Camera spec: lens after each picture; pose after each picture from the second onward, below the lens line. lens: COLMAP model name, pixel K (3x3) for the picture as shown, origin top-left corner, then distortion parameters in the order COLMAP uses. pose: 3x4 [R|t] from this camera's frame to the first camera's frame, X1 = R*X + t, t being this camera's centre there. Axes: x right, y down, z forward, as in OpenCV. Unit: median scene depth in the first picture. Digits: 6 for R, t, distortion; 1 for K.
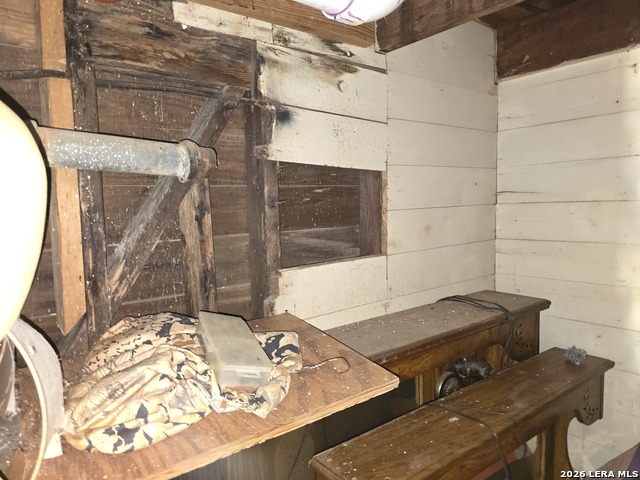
lens RADIAL K [[437.2, 0, 316.3], [0, 437.2, 240.3], [0, 0, 1]] dist [0.053258, -0.057060]
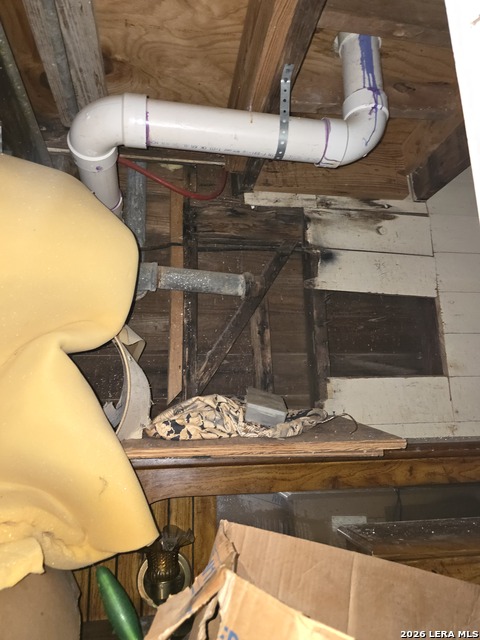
lens RADIAL K [[437.2, 0, 238.7], [0, 437.2, 324.2], [0, 0, 1]] dist [0.053258, -0.057060]
pose [[0.875097, -0.097374, -0.474050, 0.297473], [-0.046987, 0.957825, -0.283484, 0.294140], [0.481661, 0.270350, 0.833615, -0.153266]]
